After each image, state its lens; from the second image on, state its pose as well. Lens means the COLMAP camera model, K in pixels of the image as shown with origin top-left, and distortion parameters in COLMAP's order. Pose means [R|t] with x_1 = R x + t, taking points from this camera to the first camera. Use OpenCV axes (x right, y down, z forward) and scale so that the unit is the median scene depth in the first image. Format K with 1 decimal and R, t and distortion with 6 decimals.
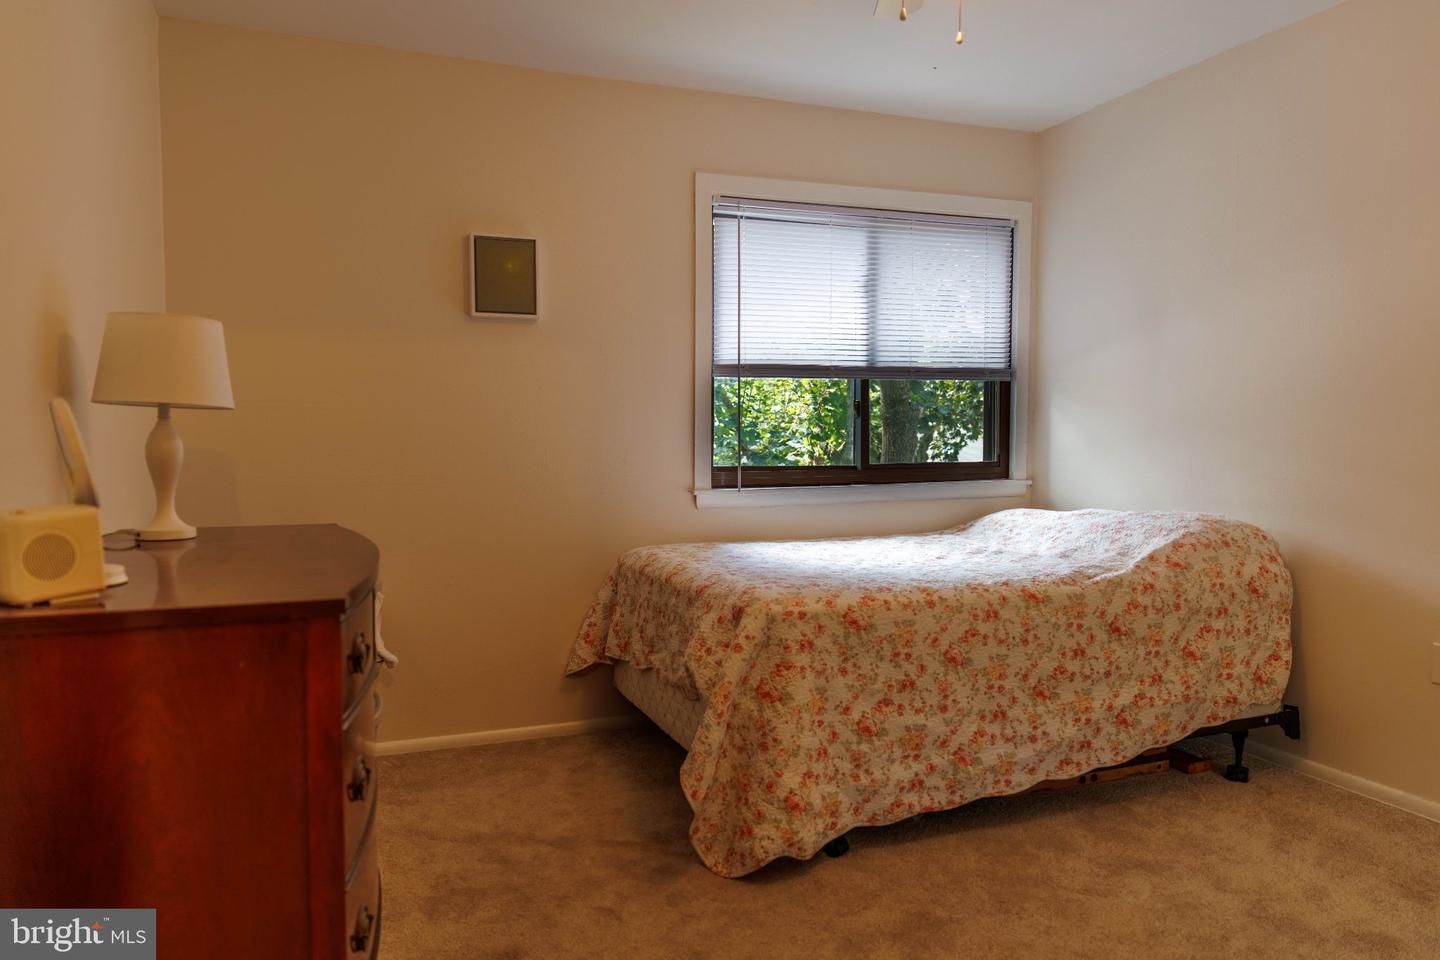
lens RADIAL K [[997.1, 0, 720.9], [0, 997.1, 475.6], [0, 0, 1]] dist [0.009262, -0.006522]
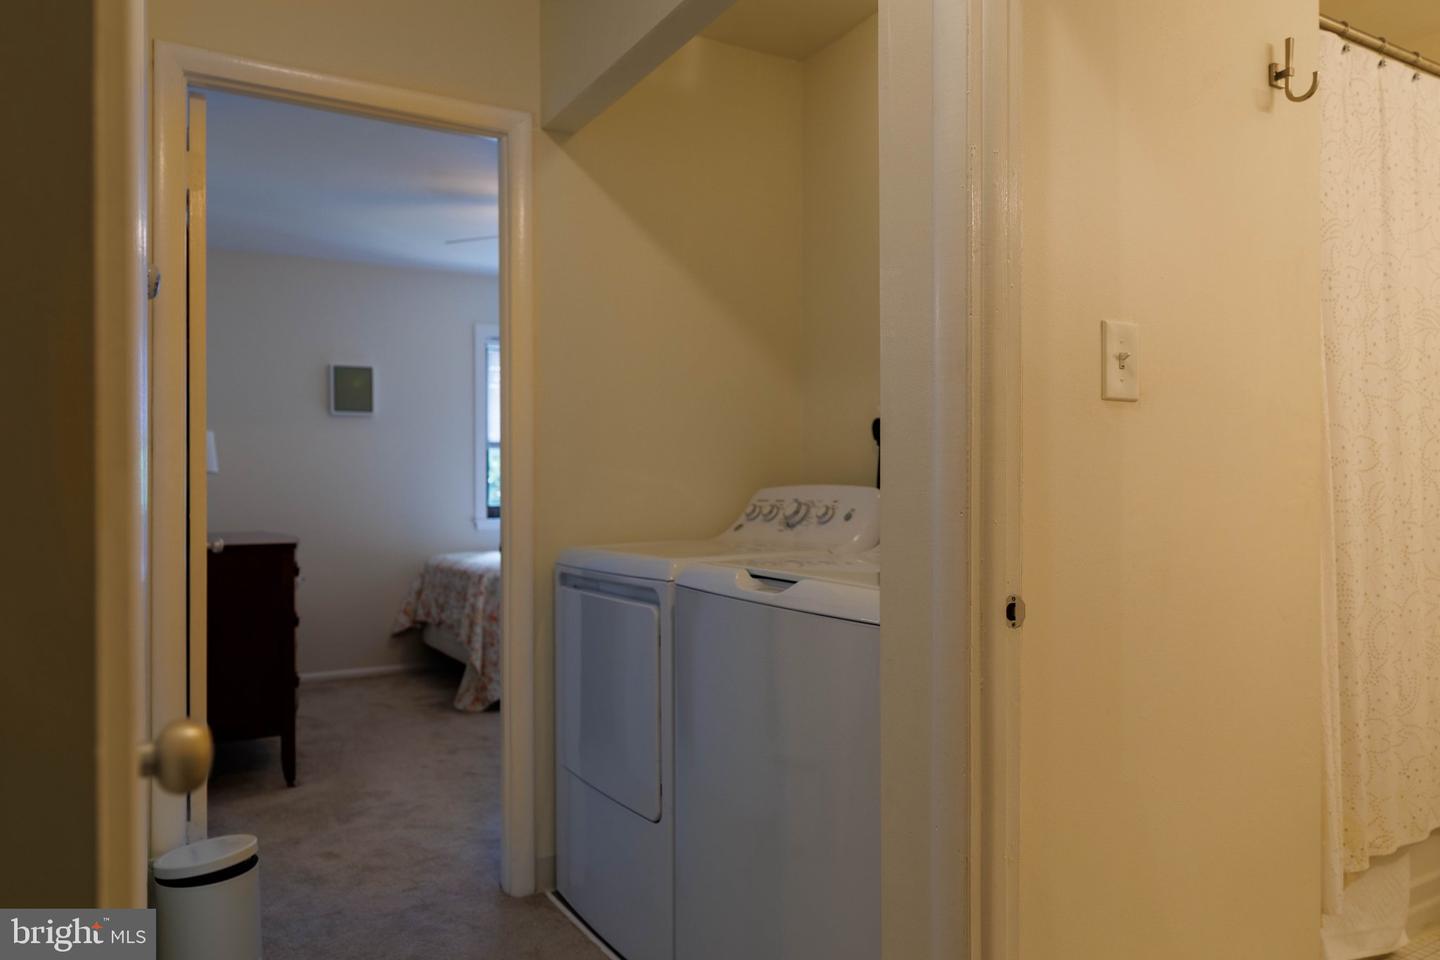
lens RADIAL K [[997.1, 0, 717.8], [0, 997.1, 486.4], [0, 0, 1]] dist [0.009262, -0.006522]
pose [[0.989701, -0.007532, 0.142952, 0.142383], [0.014701, 0.998683, -0.049159, 0.049855], [-0.142393, 0.050754, 0.988508, -0.700693]]
